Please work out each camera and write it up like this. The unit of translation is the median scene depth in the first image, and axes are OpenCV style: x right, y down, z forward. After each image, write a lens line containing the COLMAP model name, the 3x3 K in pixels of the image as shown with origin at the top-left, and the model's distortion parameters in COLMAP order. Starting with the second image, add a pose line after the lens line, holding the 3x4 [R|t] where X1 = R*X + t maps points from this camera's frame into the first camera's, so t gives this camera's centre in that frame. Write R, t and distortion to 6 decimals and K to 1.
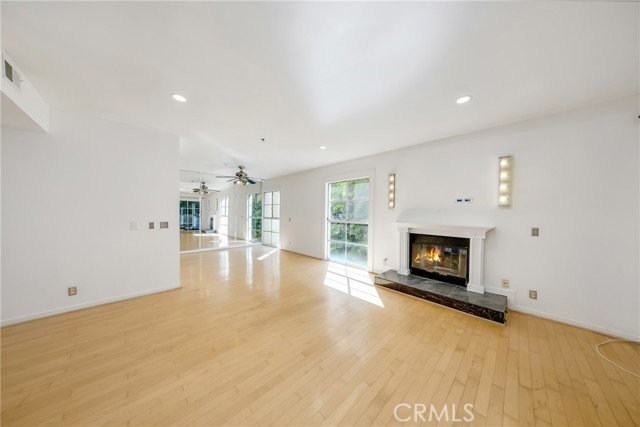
lens RADIAL K [[193.6, 0, 328.6], [0, 193.6, 217.6], [0, 0, 1]] dist [0.007302, -0.000152]
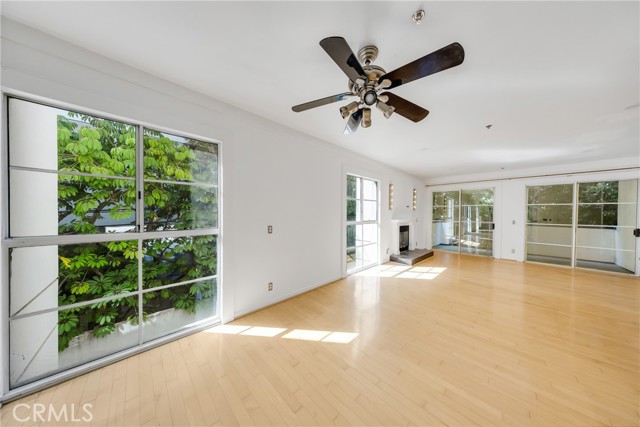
lens RADIAL K [[189.4, 0, 316.5], [0, 189.4, 215.9], [0, 0, 1]] dist [-0.006821, -0.000166]
pose [[0.039483, -0.027797, 0.998834, -1.044110], [0.011972, 0.999554, 0.027343, -0.047172], [-0.999149, 0.010878, 0.039798, 1.516978]]
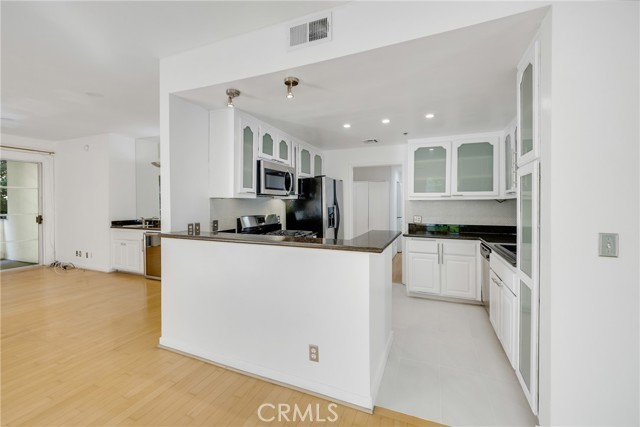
lens RADIAL K [[266.8, 0, 326.8], [0, 266.8, 205.2], [0, 0, 1]] dist [0.001624, -0.001241]
pose [[-0.927372, -0.006625, -0.374081, -0.795313], [-0.017598, 0.999509, 0.025924, -0.037621], [0.373726, 0.030624, -0.927033, 1.605254]]
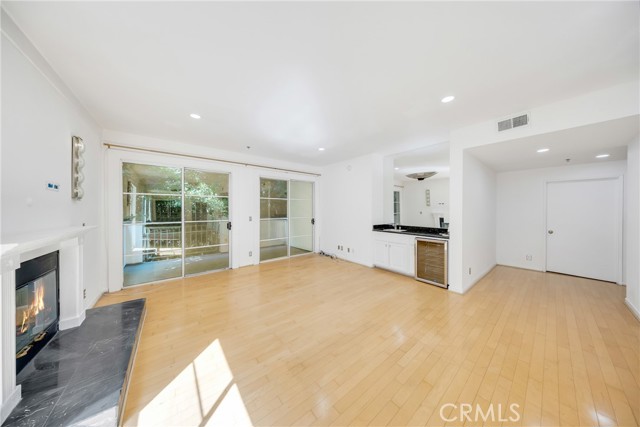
lens RADIAL K [[189.4, 0, 317.3], [0, 189.4, 211.6], [0, 0, 1]] dist [-0.006821, -0.000166]
pose [[-0.992184, -0.010729, 0.124318, -0.125953], [-0.006089, 0.999273, 0.037643, -0.031923], [-0.124631, 0.036592, -0.991528, 1.181180]]
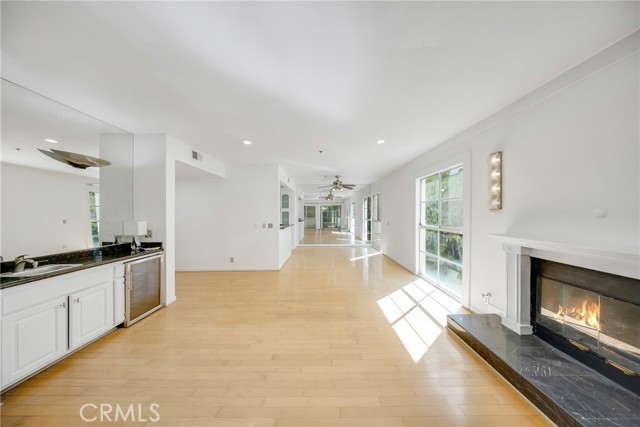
lens RADIAL K [[189.4, 0, 320.7], [0, 189.4, 216.3], [0, 0, 1]] dist [-0.006821, -0.000166]
pose [[0.700557, 0.000643, -0.713596, 0.370908], [-0.007990, 0.999944, -0.006942, -0.022382], [0.713552, 0.010565, 0.700523, 0.223345]]
